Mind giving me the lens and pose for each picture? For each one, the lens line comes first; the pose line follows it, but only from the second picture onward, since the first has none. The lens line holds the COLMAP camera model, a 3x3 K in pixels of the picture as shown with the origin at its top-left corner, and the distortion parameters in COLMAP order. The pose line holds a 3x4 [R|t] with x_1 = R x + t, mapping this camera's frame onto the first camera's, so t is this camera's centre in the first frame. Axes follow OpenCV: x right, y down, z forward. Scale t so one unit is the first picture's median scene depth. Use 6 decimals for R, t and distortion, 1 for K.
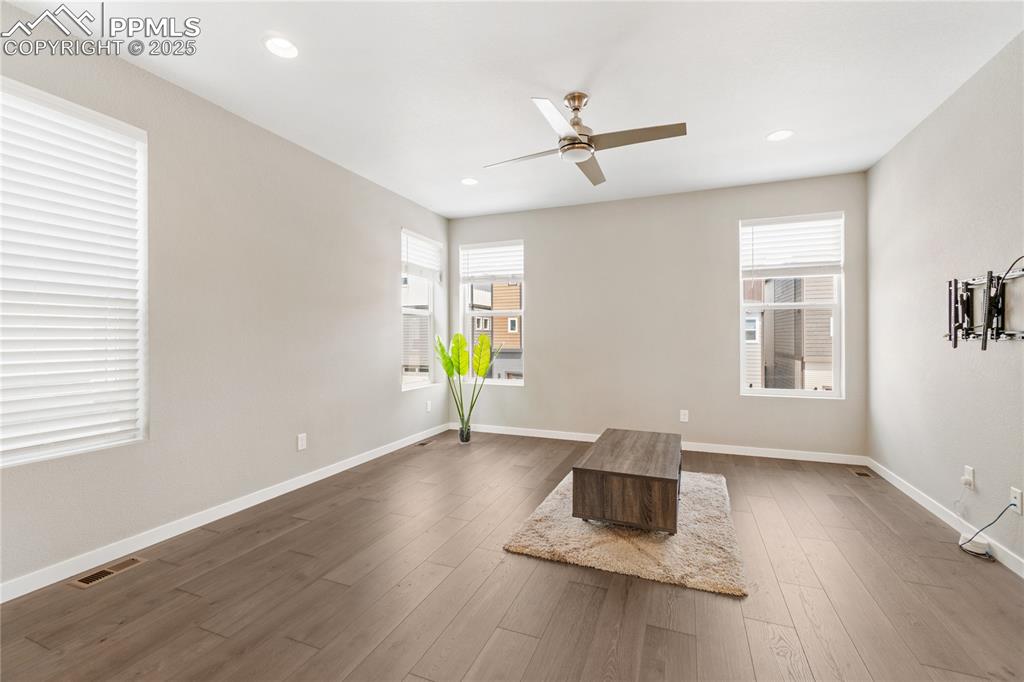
lens RADIAL K [[445.1, 0, 509.7], [0, 445.1, 337.3], [0, 0, 1]] dist [-0.002574, -0.000217]
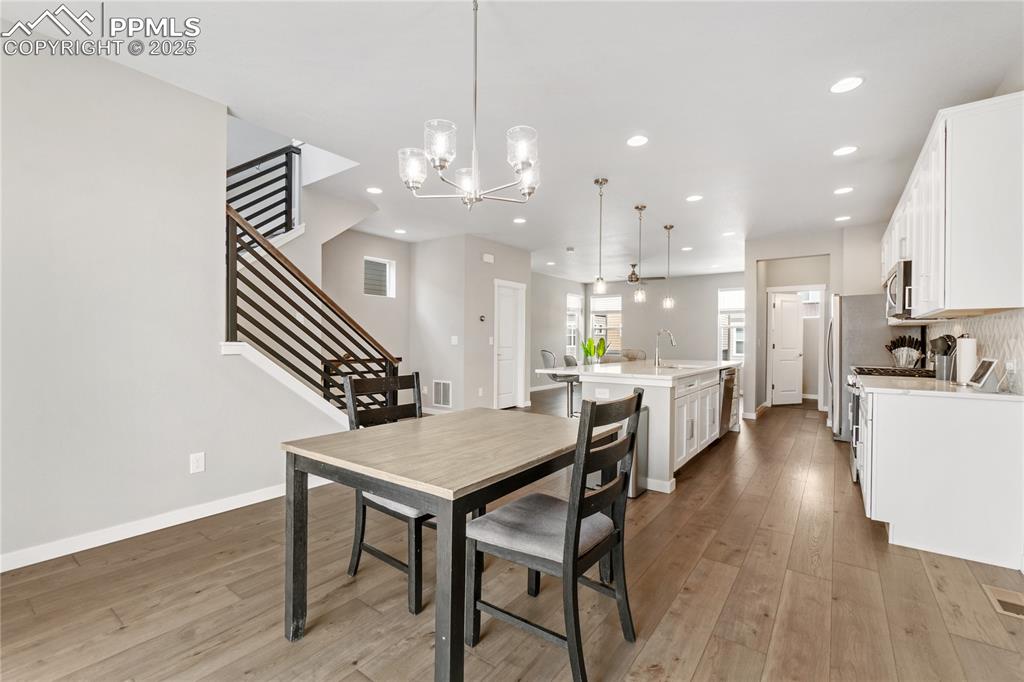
lens RADIAL K [[445.1, 0, 509.7], [0, 445.1, 337.3], [0, 0, 1]] dist [-0.002574, -0.000217]
pose [[0.968540, 0.006818, -0.248764, 0.048445], [-0.008611, 0.999944, -0.006120, 0.007197], [0.248708, 0.008070, 0.968545, -1.279128]]
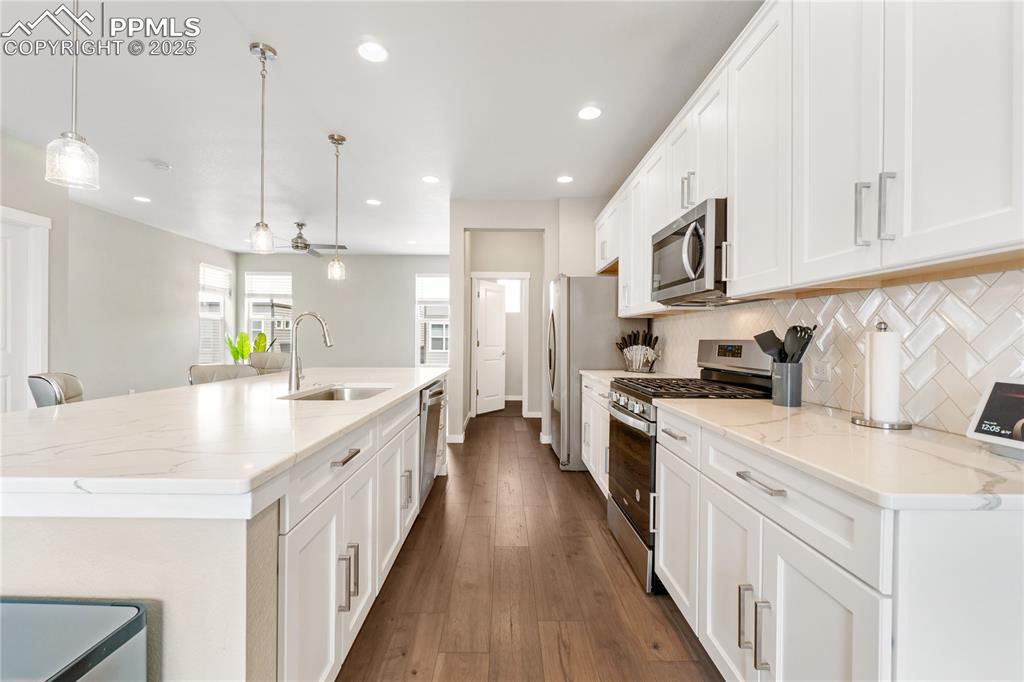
lens RADIAL K [[445.1, 0, 509.7], [0, 445.1, 337.3], [0, 0, 1]] dist [-0.002574, -0.000217]
pose [[0.922368, 0.009334, 0.386200, 0.141993], [-0.008606, 0.999956, -0.003613, 0.007052], [-0.386217, 0.000009, 0.922408, -0.770217]]
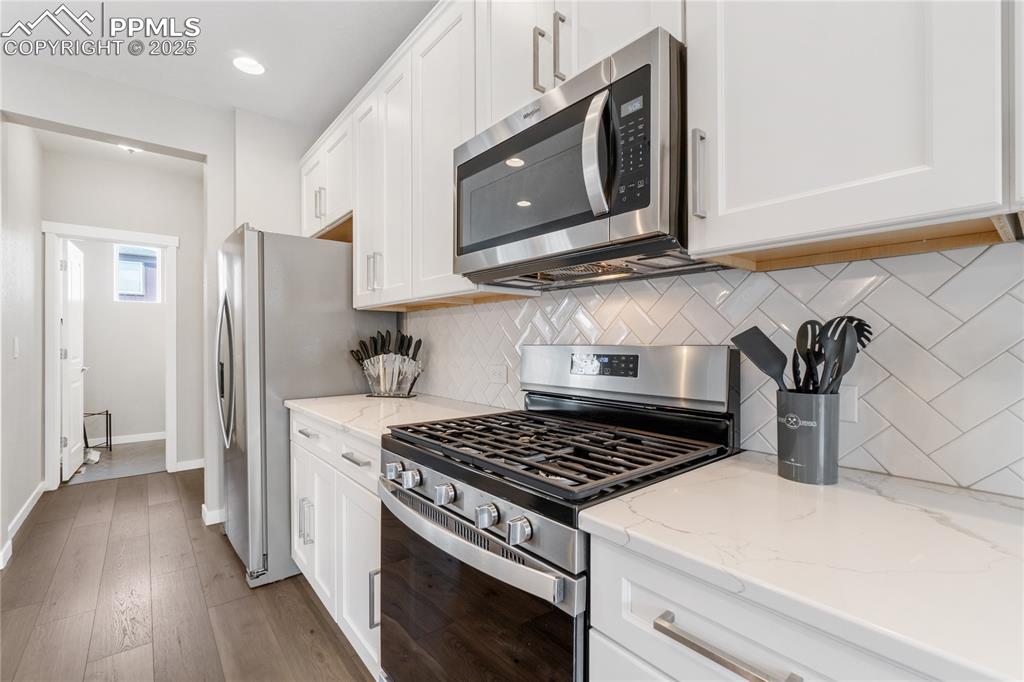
lens RADIAL K [[443.1, 0, 505.0], [0, 443.1, 345.0], [0, 0, 1]] dist [-0.002284, -0.000169]
pose [[0.480152, -0.004407, 0.877174, 0.272836], [0.001815, 0.999990, 0.004031, 0.004633], [-0.877183, -0.000343, 0.480156, -0.507380]]
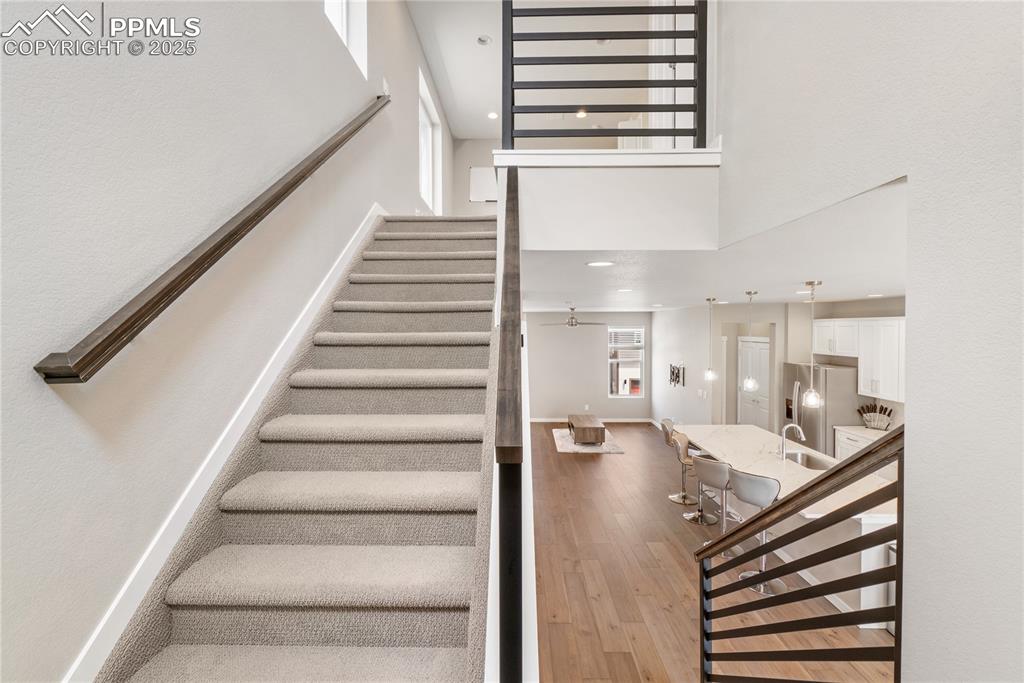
lens RADIAL K [[448.9, 0, 514.2], [0, 448.9, 336.8], [0, 0, 1]] dist [-0.008144, -0.000247]
pose [[0.932878, -0.007697, 0.360109, -0.736153], [0.002512, 0.999886, 0.014863, -0.210809], [-0.360183, -0.012961, 0.932792, -0.960841]]
